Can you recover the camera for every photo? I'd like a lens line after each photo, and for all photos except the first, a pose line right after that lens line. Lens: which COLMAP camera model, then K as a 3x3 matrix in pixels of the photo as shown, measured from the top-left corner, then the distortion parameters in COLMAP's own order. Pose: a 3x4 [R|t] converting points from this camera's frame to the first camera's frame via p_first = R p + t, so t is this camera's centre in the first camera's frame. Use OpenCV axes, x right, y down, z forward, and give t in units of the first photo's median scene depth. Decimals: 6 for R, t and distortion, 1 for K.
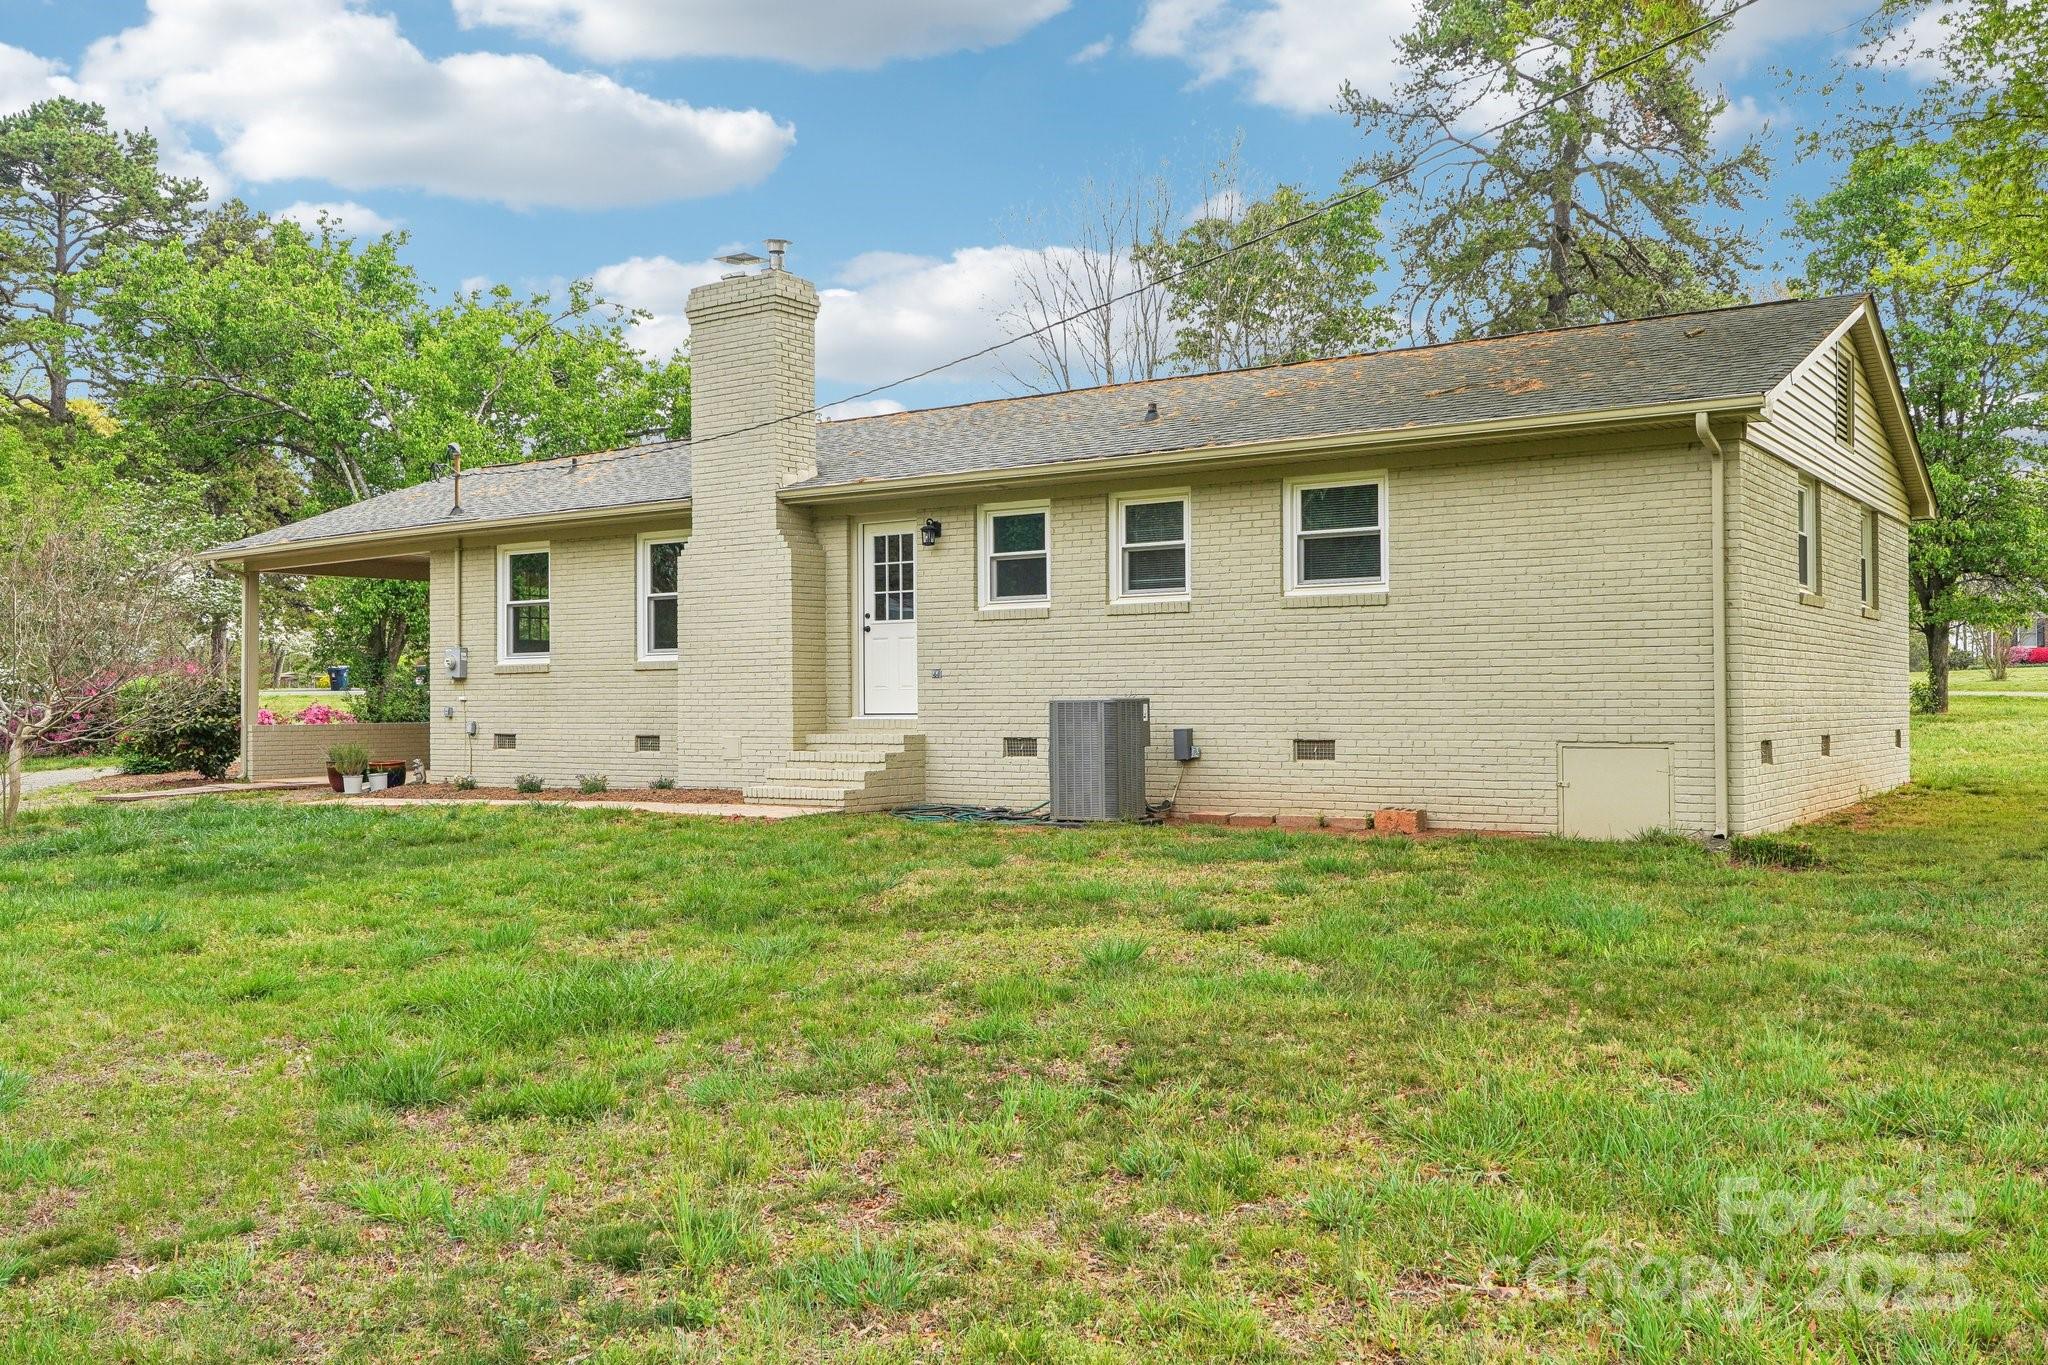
lens RADIAL K [[1766.0, 0, 1061.1], [0, 1766.0, 688.8], [0, 0, 1]] dist [0.010013, 0.007828]
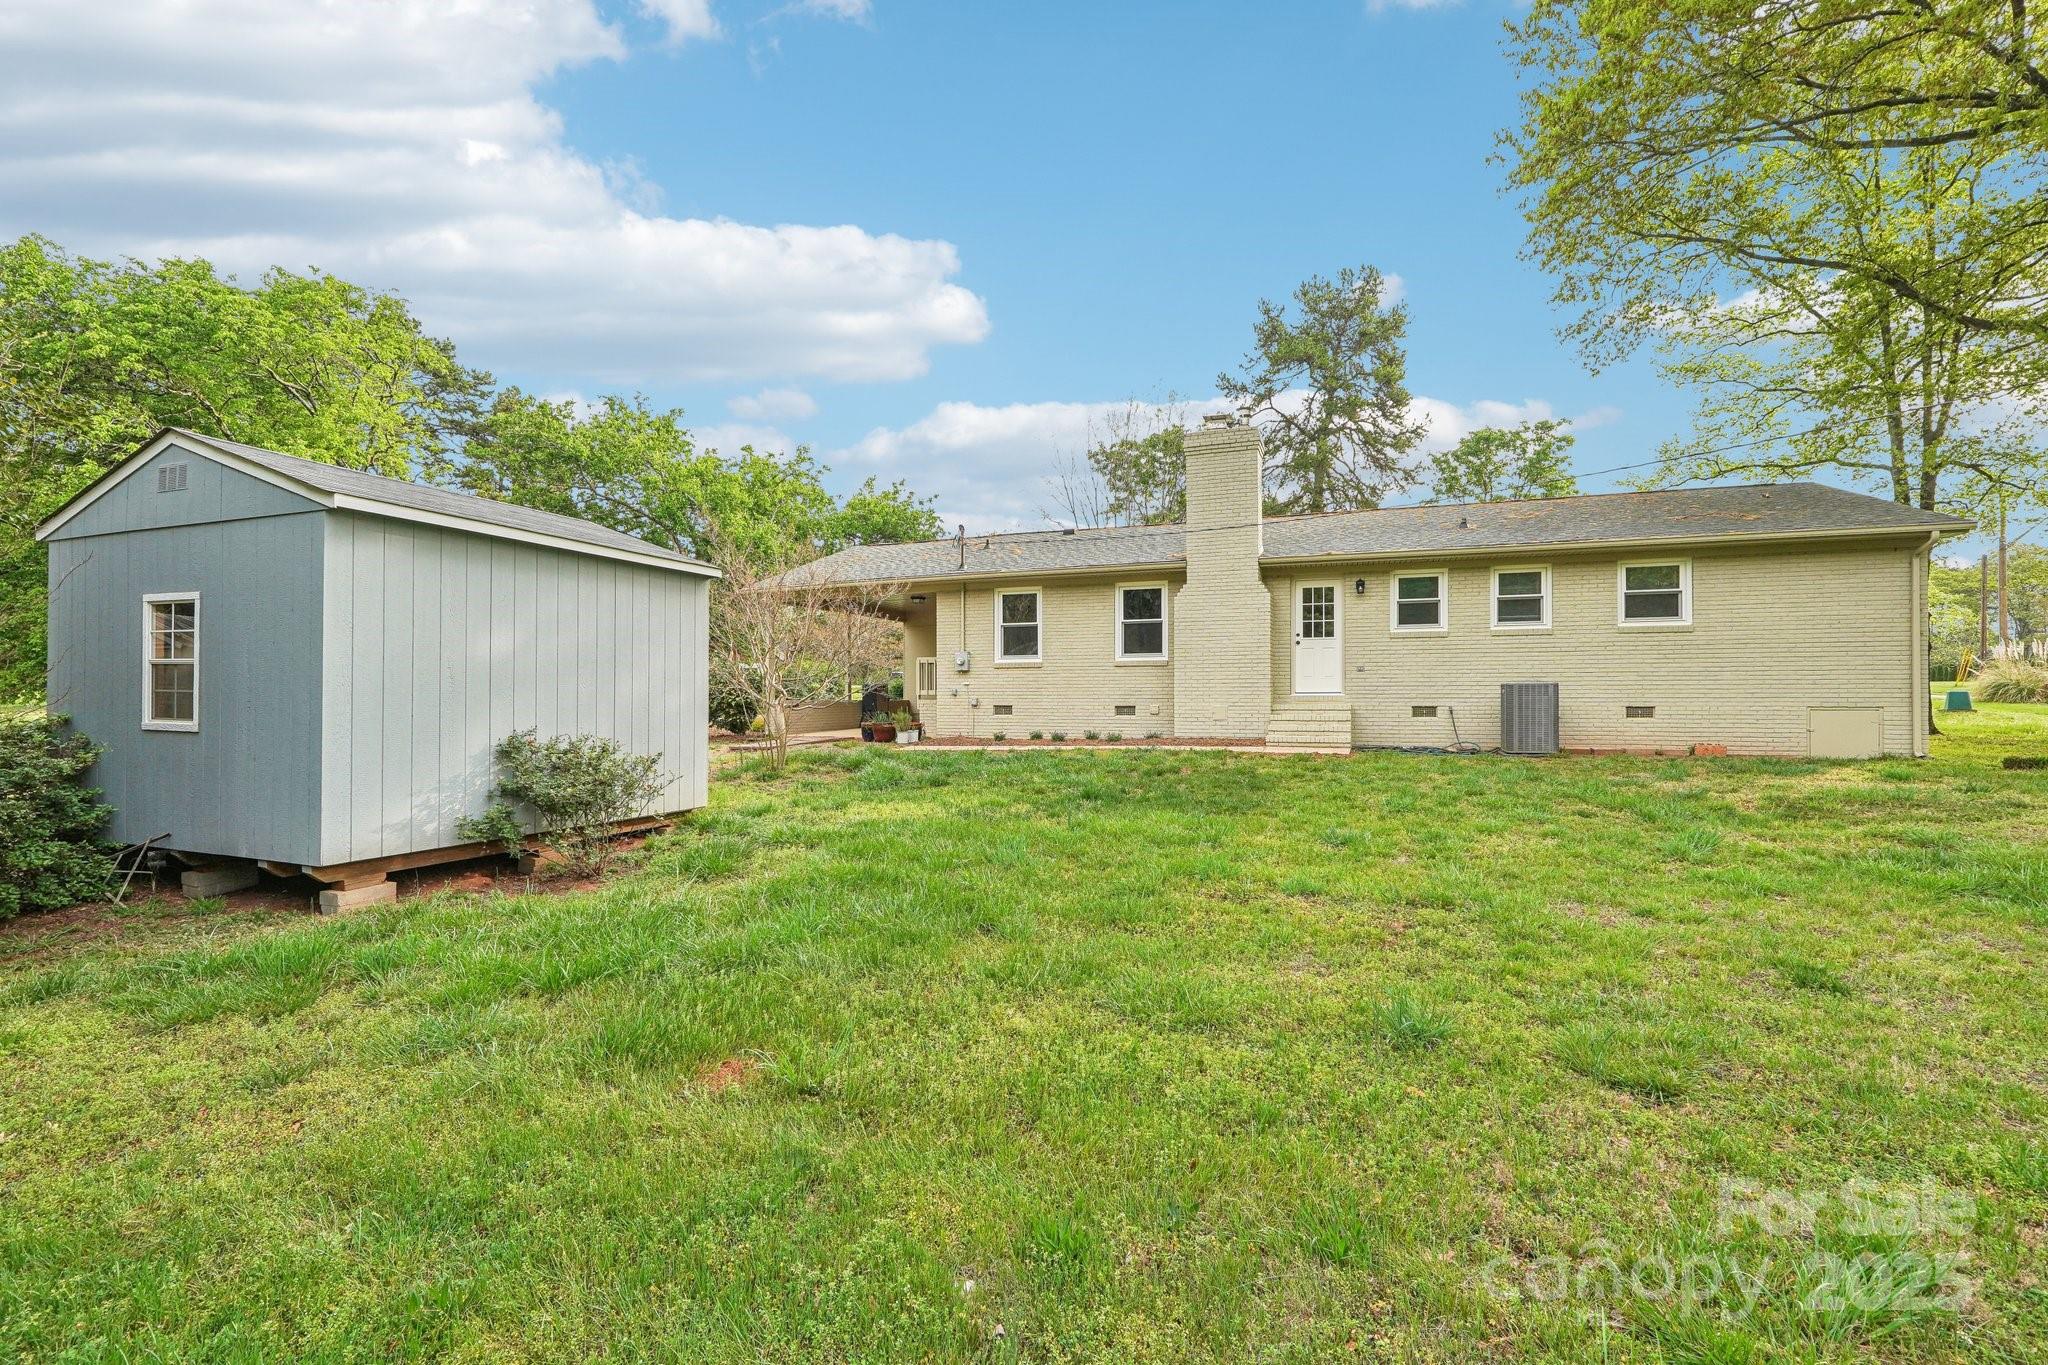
lens RADIAL K [[856.6, 0, 1049.6], [0, 856.6, 695.4], [0, 0, 1]] dist [-0.009426, 0.000029]
pose [[0.963738, 0.004895, 0.266807, -0.608673], [-0.006298, 0.999970, 0.004406, 0.015968], [-0.266777, -0.005926, 0.963740, 0.296850]]
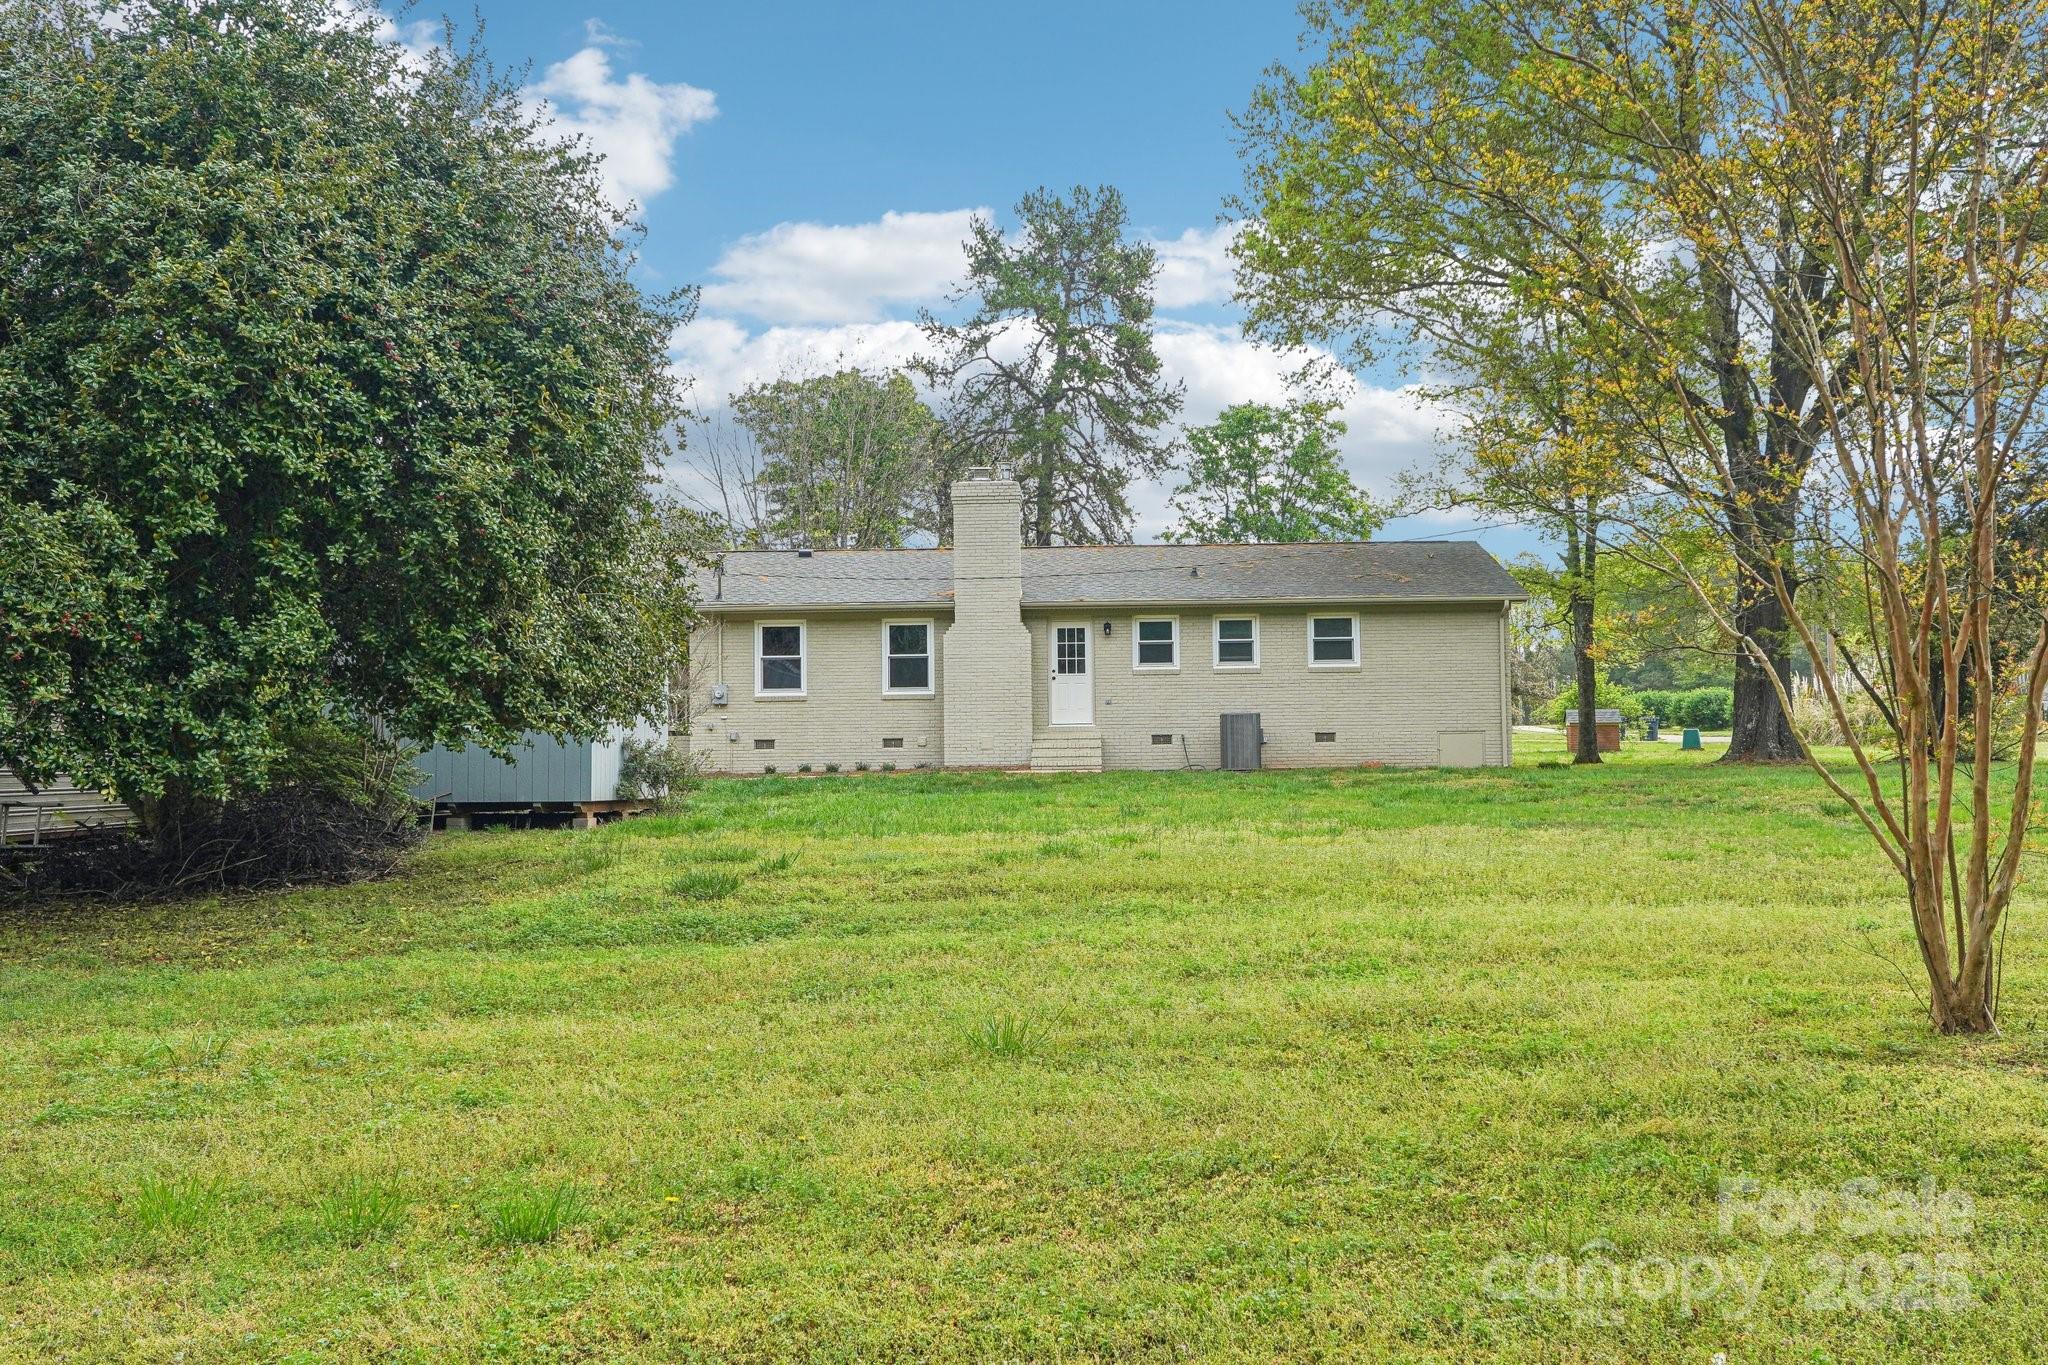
lens RADIAL K [[1766.0, 0, 1061.1], [0, 1766.0, 688.8], [0, 0, 1]] dist [0.010013, 0.007828]
pose [[0.825763, 0.021728, 0.563598, -1.244016], [0.002977, 0.999076, -0.042878, 0.061142], [-0.564009, 0.037085, 0.824936, -0.569597]]
